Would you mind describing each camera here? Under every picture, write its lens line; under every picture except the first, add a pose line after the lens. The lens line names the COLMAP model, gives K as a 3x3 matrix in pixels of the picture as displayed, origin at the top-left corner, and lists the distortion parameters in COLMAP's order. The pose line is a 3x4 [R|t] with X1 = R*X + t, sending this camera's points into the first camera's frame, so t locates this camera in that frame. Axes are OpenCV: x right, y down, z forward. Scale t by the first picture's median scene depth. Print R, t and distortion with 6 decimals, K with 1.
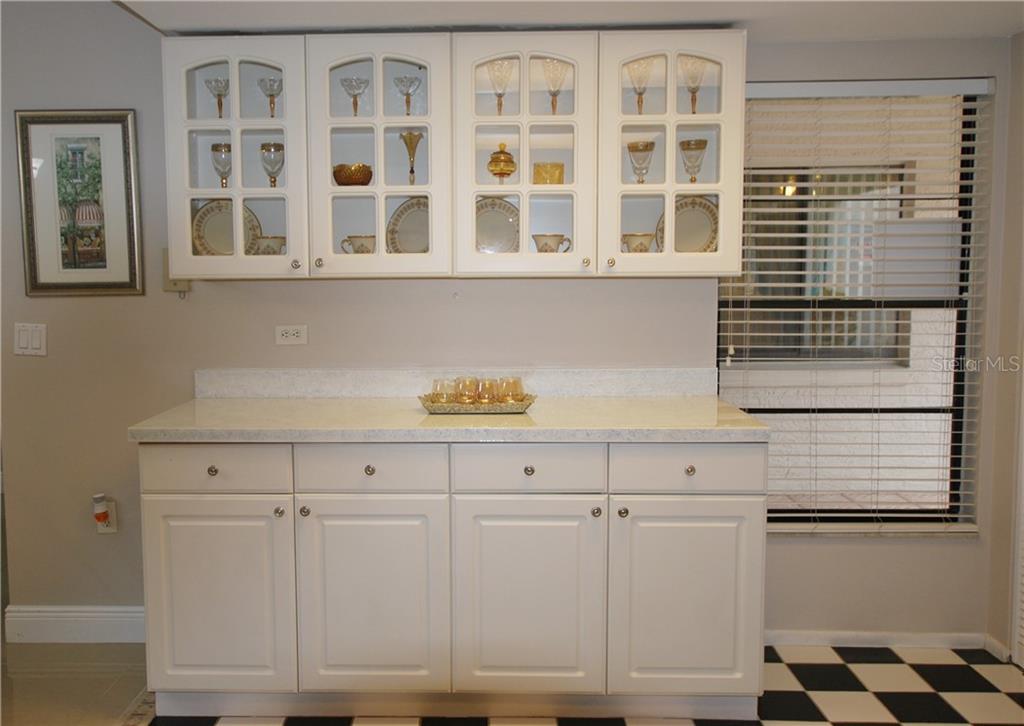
lens RADIAL K [[947.5, 0, 511.8], [0, 947.5, 358.5], [0, 0, 1]] dist [-0.004580, 0.000000]
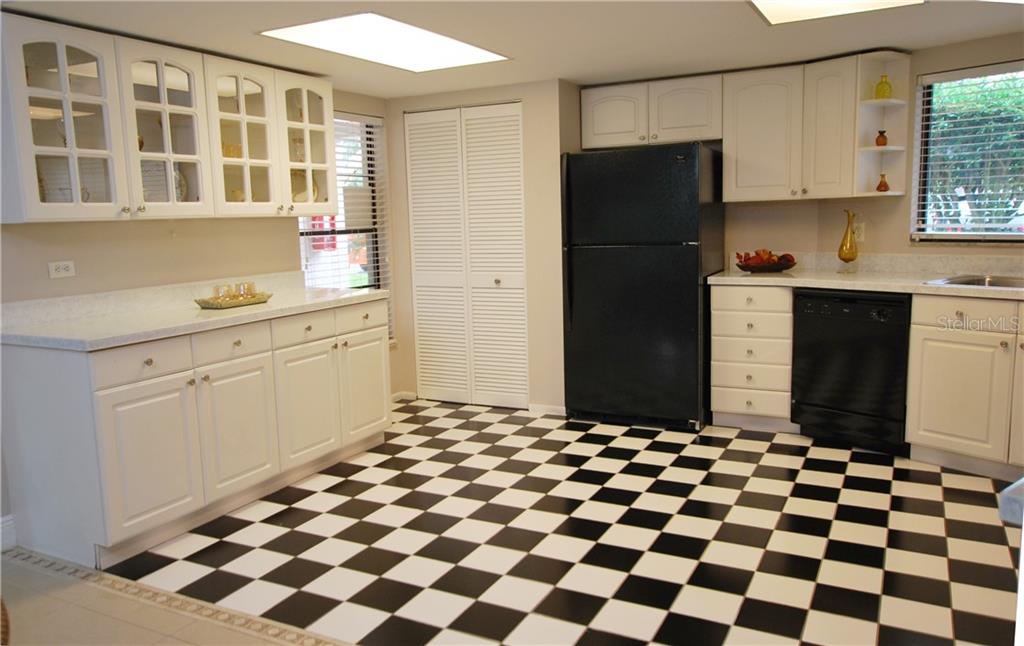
lens RADIAL K [[787.7, 0, 509.0], [0, 787.7, 325.2], [0, 0, 1]] dist [0.011517, -0.004141]
pose [[0.427807, -0.131150, 0.894304, -0.920859], [0.103061, 0.990042, 0.095889, 0.009554], [-0.897975, 0.051146, 0.437064, 0.036862]]
